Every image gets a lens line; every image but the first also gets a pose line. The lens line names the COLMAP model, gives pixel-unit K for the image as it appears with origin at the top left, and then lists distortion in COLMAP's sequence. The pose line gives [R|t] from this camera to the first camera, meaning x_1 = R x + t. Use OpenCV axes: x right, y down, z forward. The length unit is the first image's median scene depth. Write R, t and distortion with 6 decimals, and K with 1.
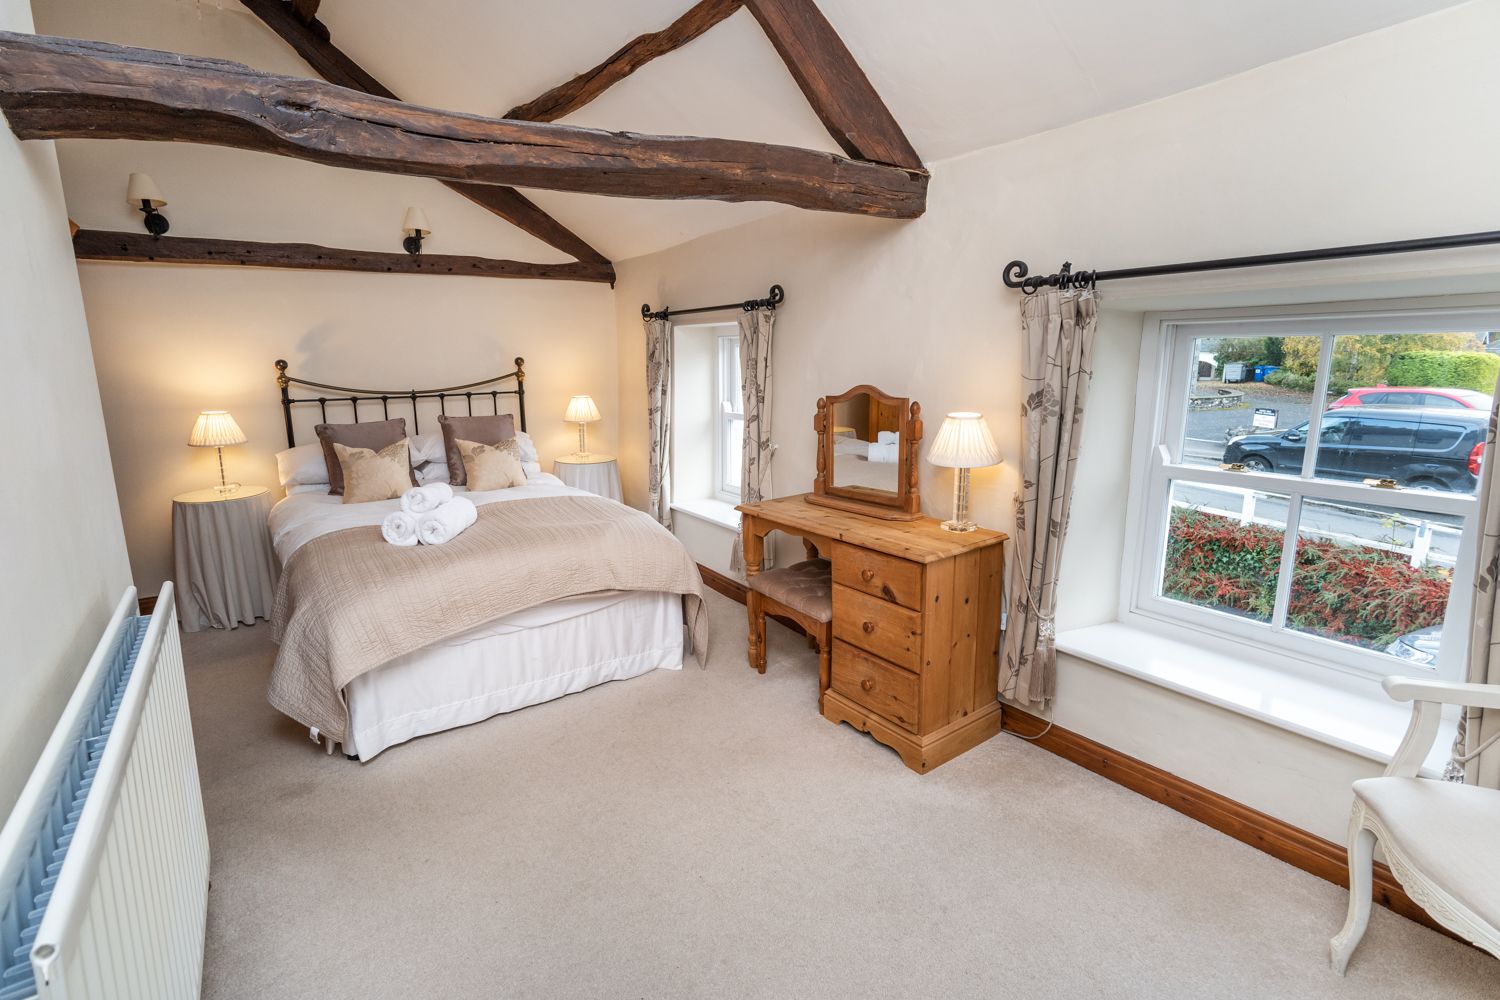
lens RADIAL K [[656.5, 0, 678.5], [0, 656.5, 508.3], [0, 0, 1]] dist [0.000034, 0.000553]
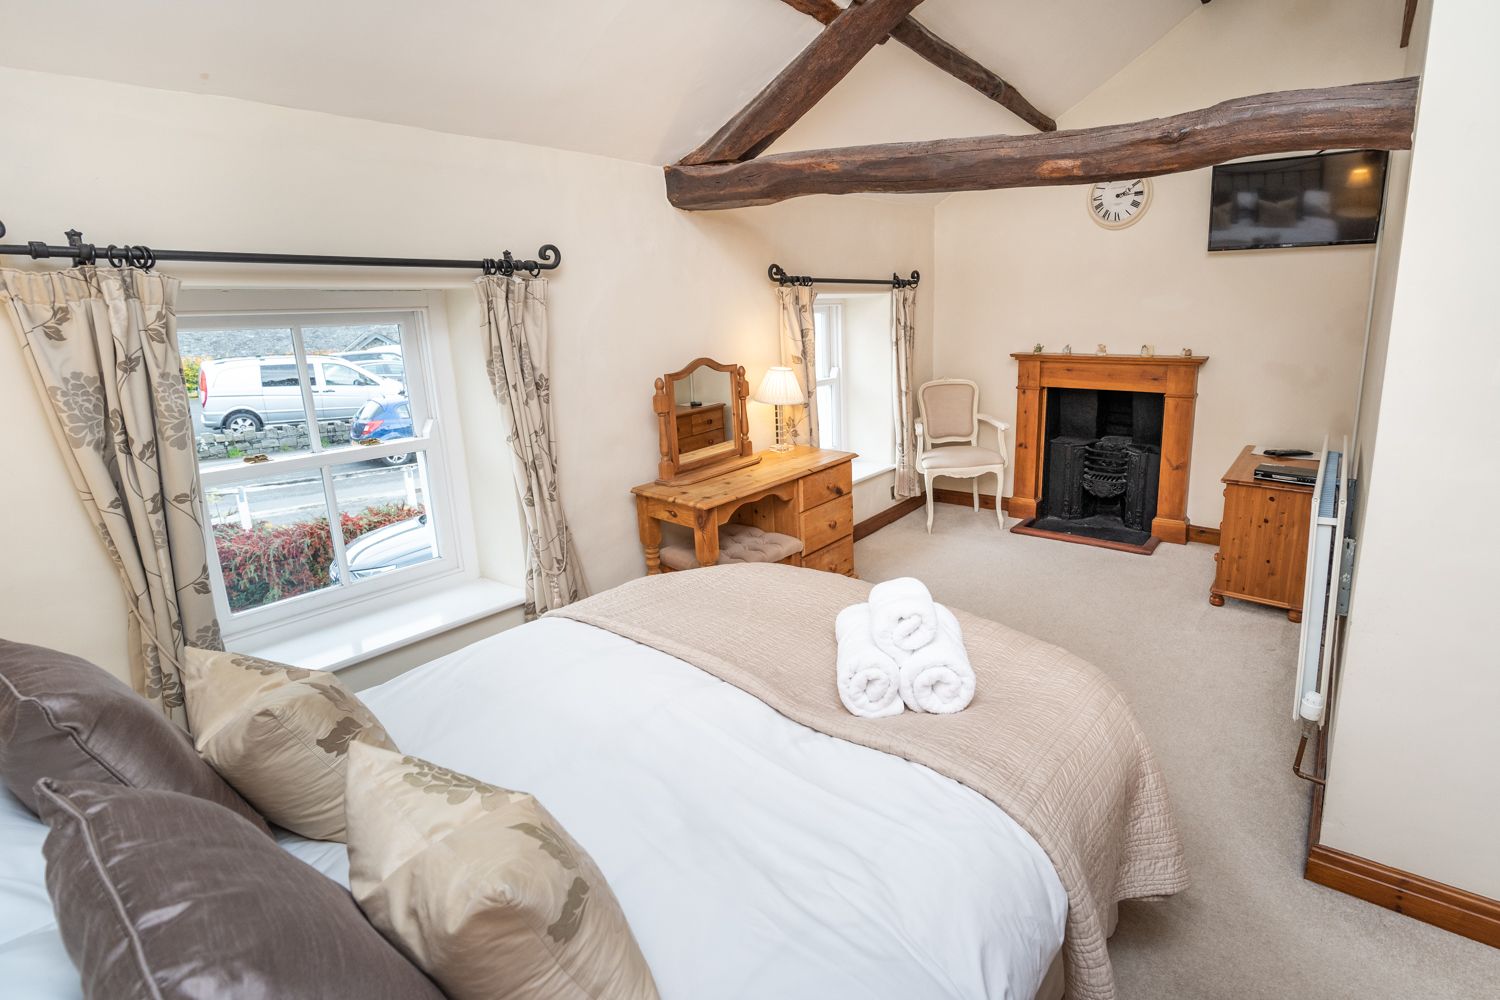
lens RADIAL K [[705.6, 0, 751.5], [0, 705.6, 471.2], [0, 0, 1]] dist [-0.002002, 0.000329]
pose [[-0.292390, -0.182782, 0.938668, -0.601044], [0.260962, 0.929059, 0.262200, -0.206685], [-0.920004, 0.321622, -0.223948, 0.868117]]
